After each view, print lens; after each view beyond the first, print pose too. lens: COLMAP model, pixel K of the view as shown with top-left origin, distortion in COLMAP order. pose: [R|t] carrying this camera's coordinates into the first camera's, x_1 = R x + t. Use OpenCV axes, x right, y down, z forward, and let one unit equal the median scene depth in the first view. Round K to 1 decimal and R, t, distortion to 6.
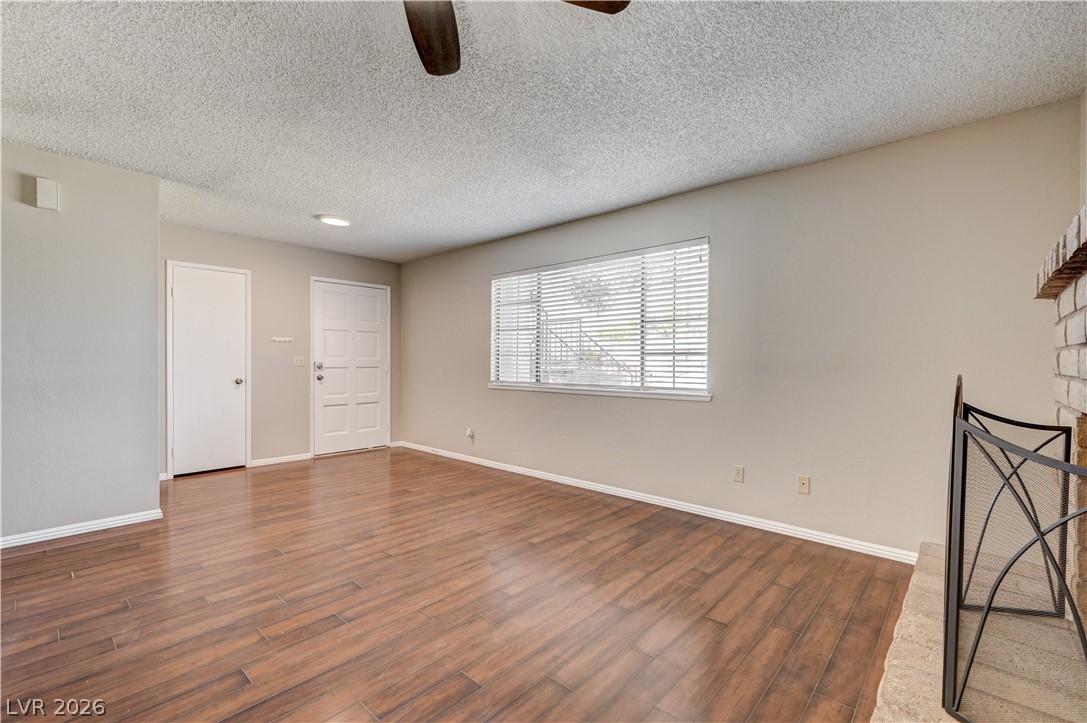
lens RADIAL K [[473.4, 0, 545.9], [0, 473.4, 369.1], [0, 0, 1]] dist [0.001332, 0.000121]
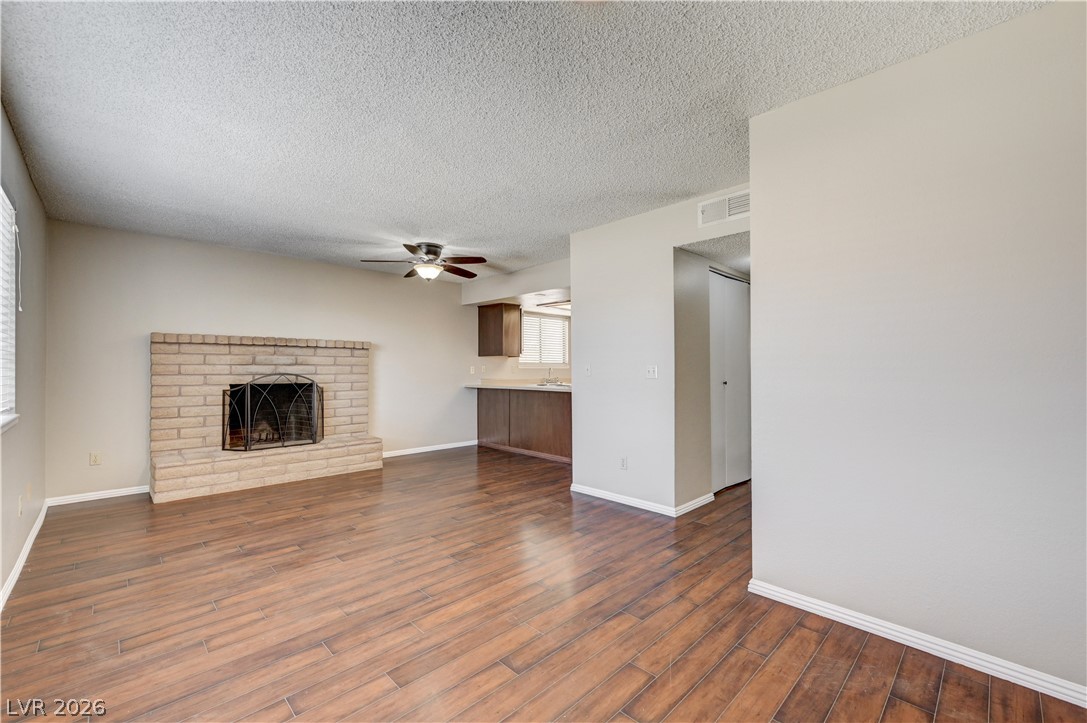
lens RADIAL K [[448.9, 0, 542.6], [0, 448.9, 365.0], [0, 0, 1]] dist [-0.001088, -0.000007]
pose [[-0.997680, -0.002312, 0.068042, -0.607078], [-0.001595, 0.999943, 0.010595, -0.037641], [-0.068062, 0.010462, -0.997626, 1.877581]]
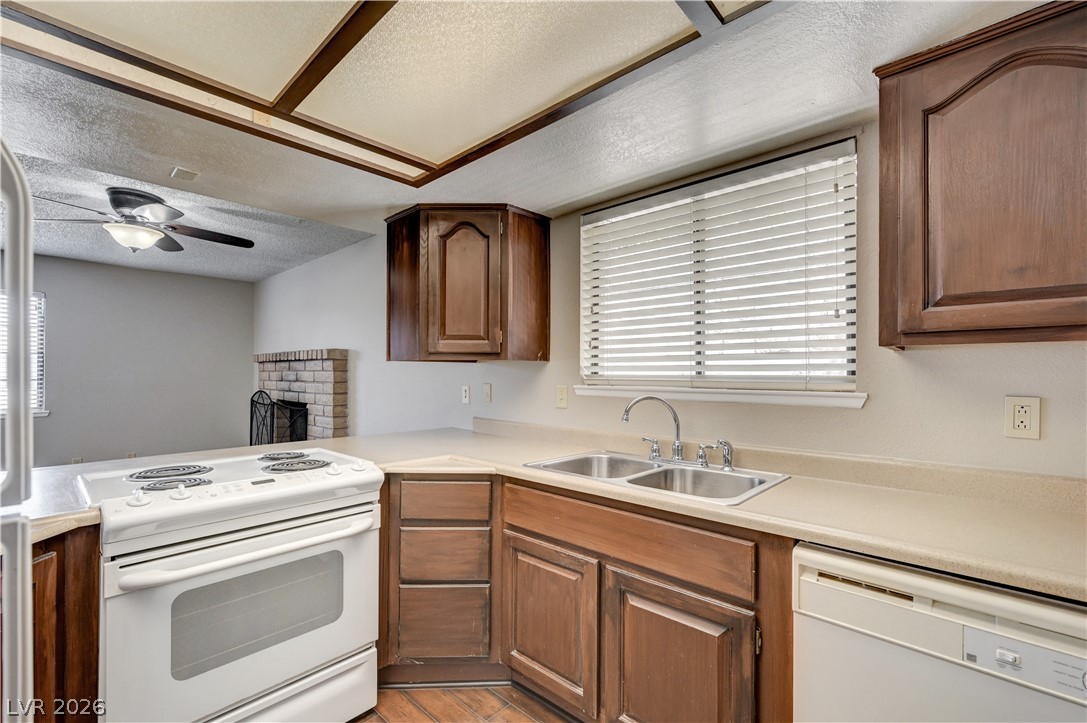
lens RADIAL K [[463.6, 0, 549.8], [0, 463.6, 372.2], [0, 0, 1]] dist [0.000799, -0.000169]
pose [[0.001344, 0.000065, 0.999999, -1.089042], [0.017483, 0.999847, -0.000088, -0.033527], [-0.999846, 0.017483, 0.001343, -0.486079]]
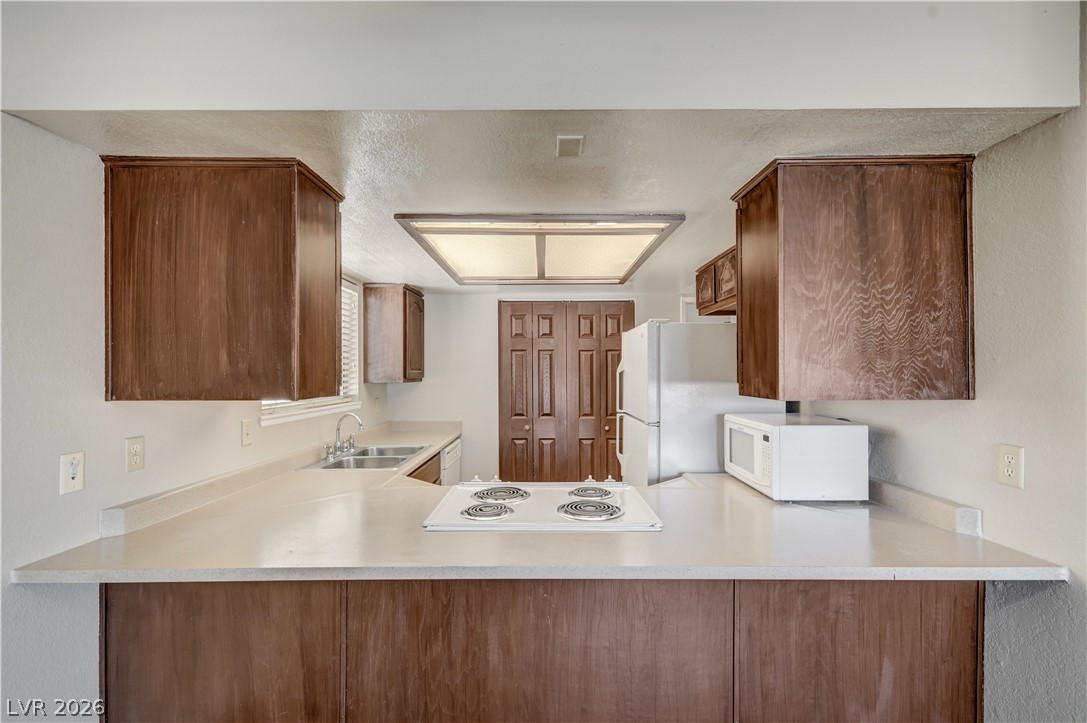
lens RADIAL K [[471.8, 0, 543.9], [0, 471.8, 369.0], [0, 0, 1]] dist [0.000630, 0.000151]
pose [[-0.742588, -0.007311, -0.669709, -0.143876], [-0.014310, 0.999885, 0.004952, -0.097013], [0.669596, 0.013261, -0.742607, 0.330552]]
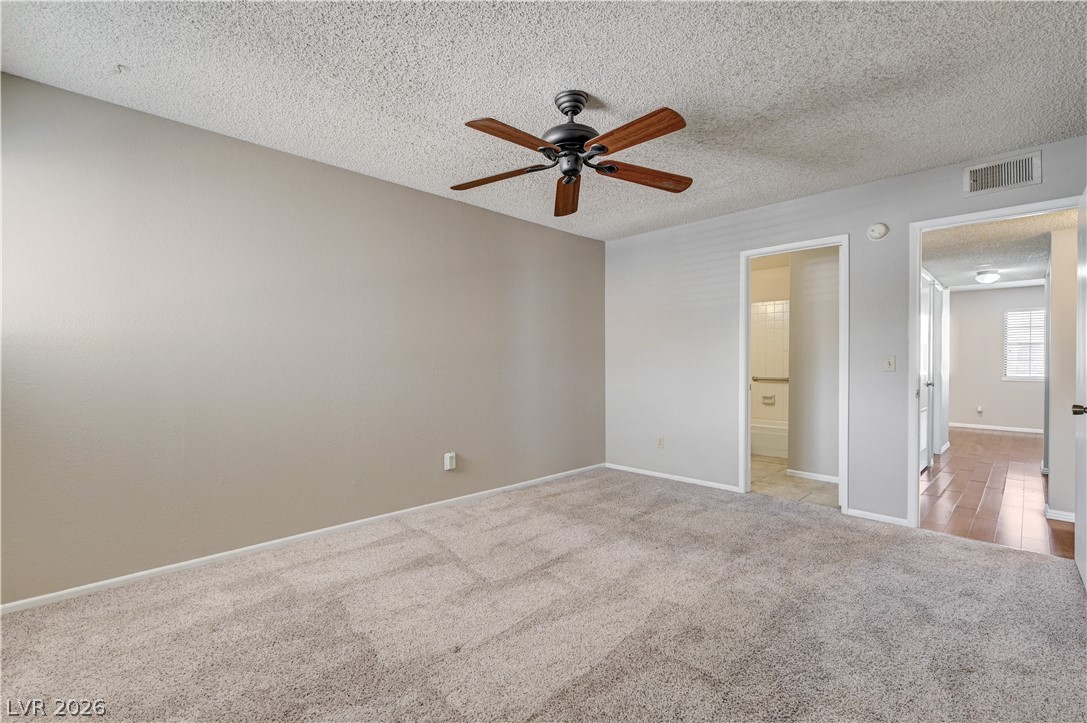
lens RADIAL K [[461.4, 0, 543.5], [0, 461.4, 361.5], [0, 0, 1]] dist [-0.000401, -0.000171]
pose [[0.997397, -0.005013, -0.071937, -2.580854], [0.003031, 0.999613, -0.027639, 0.023628], [0.072048, 0.027349, 0.997026, -1.111846]]
